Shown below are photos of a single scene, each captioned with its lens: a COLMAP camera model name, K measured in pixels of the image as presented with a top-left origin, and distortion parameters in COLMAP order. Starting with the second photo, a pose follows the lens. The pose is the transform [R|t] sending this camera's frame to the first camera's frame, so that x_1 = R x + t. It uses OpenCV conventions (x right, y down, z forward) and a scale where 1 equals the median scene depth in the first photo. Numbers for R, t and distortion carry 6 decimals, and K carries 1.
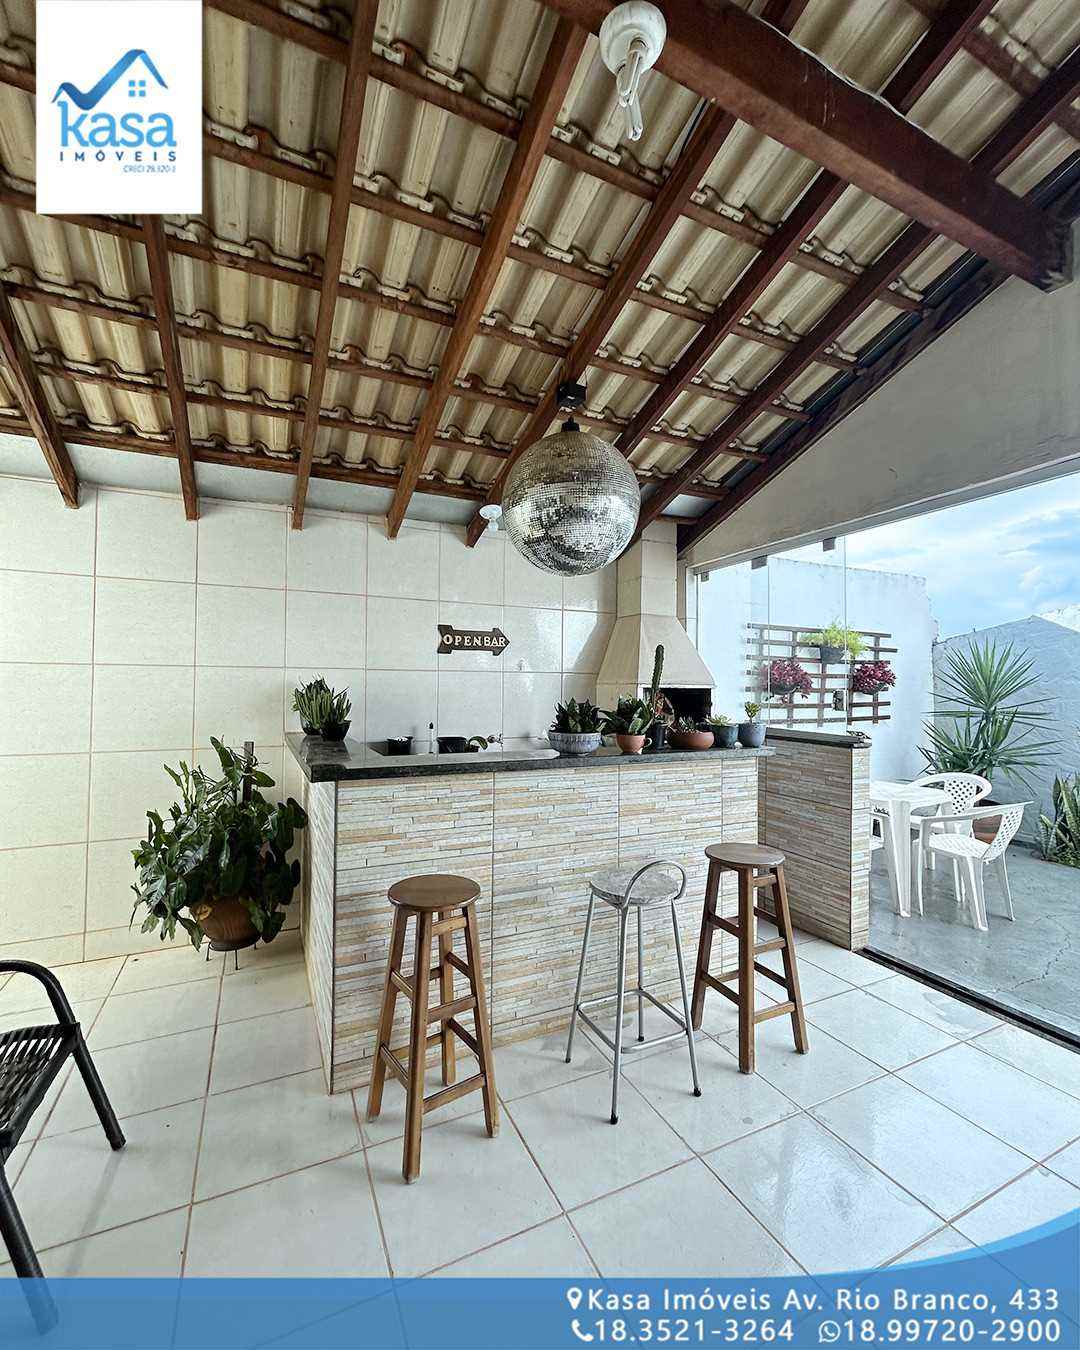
lens RADIAL K [[583.3, 0, 537.9], [0, 583.3, 675.7], [0, 0, 1]] dist [-0.002332, 0.001456]
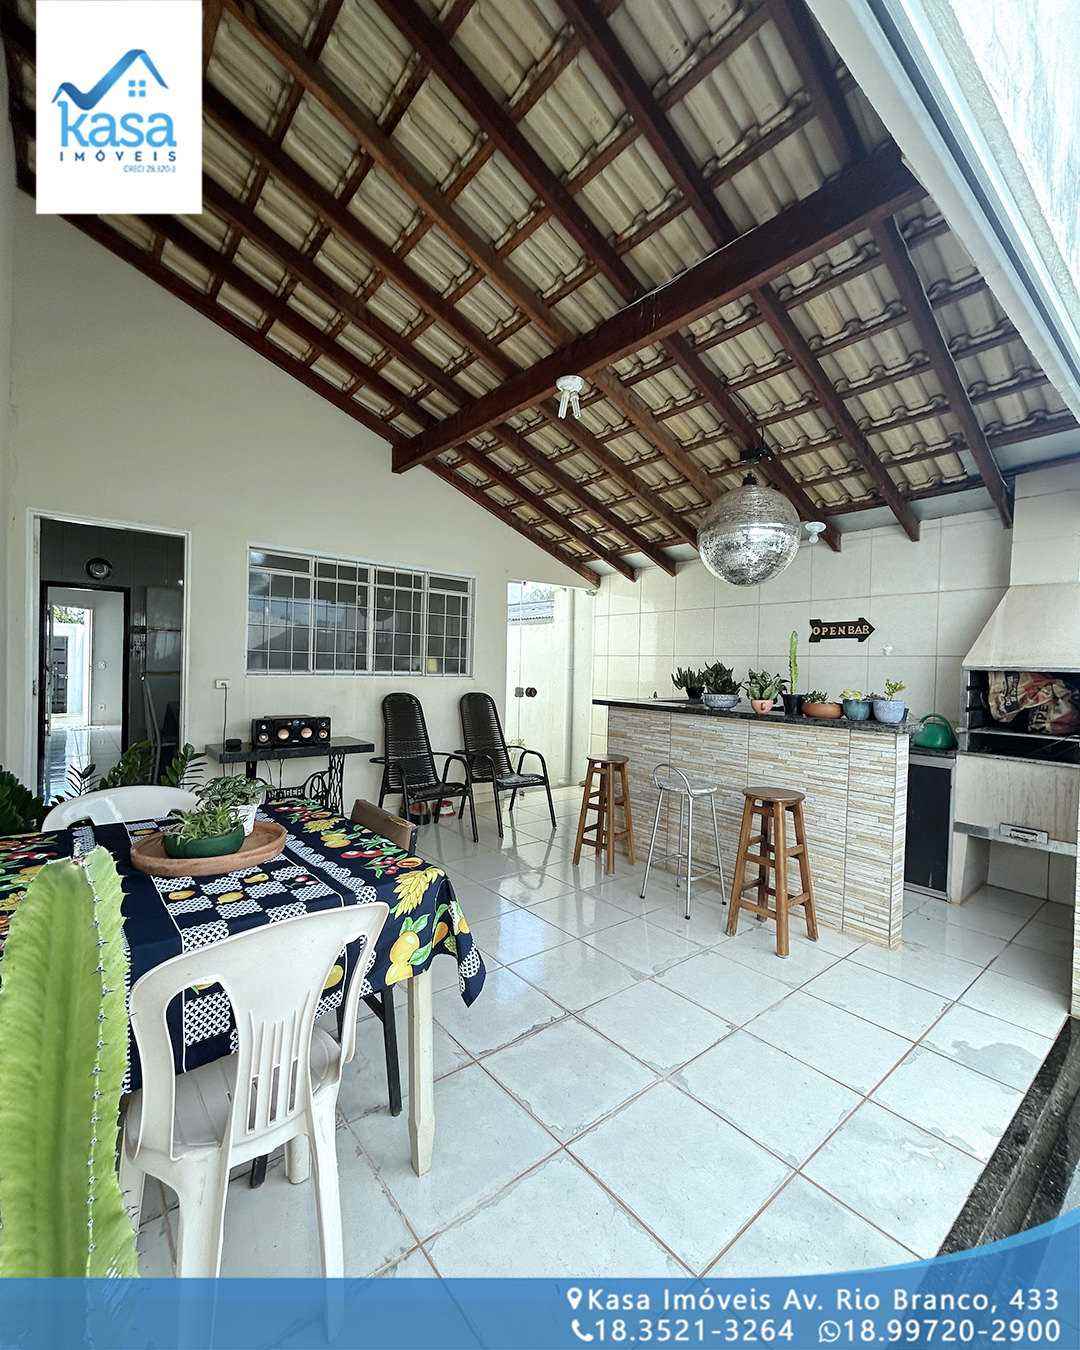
lens RADIAL K [[583.3, 0, 543.1], [0, 583.3, 677.9], [0, 0, 1]] dist [-0.002332, 0.001456]
pose [[0.242886, 0.016774, -0.969910, 1.206348], [-0.001369, 0.999855, 0.016949, 0.024179], [0.970054, -0.002789, 0.242873, 0.162808]]
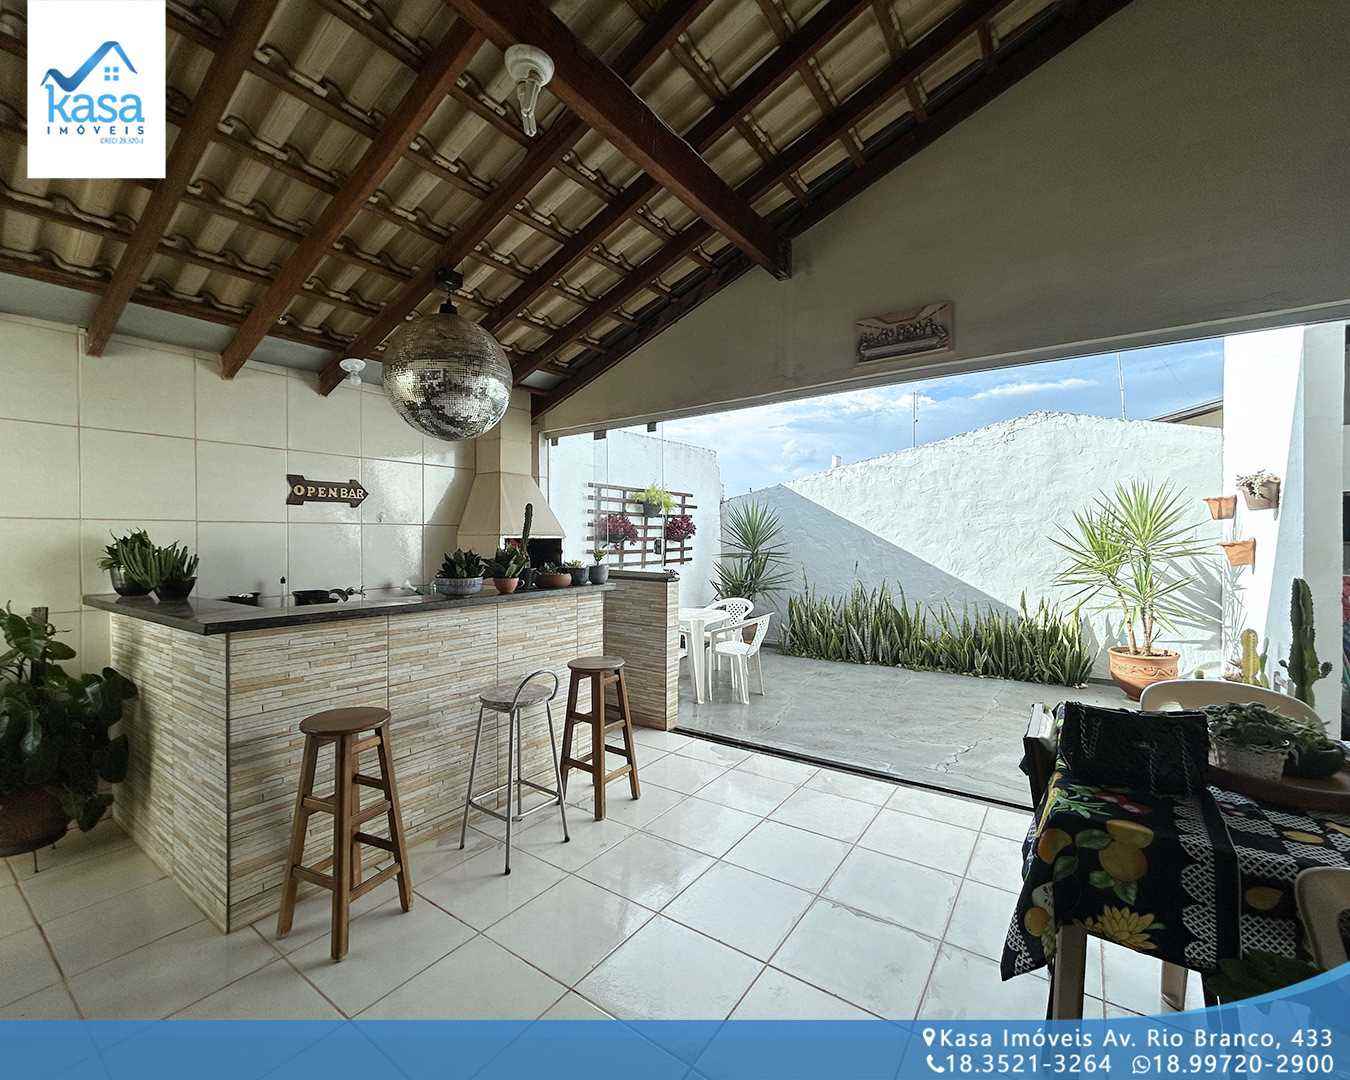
lens RADIAL K [[583.3, 0, 679.5], [0, 583.3, 536.8], [0, 0, 1]] dist [-0.002332, 0.001456]
pose [[0.867866, -0.008087, 0.496733, -0.114450], [-0.002413, 0.999787, 0.020493, -0.008339], [-0.496793, -0.018983, 0.867661, -0.196853]]
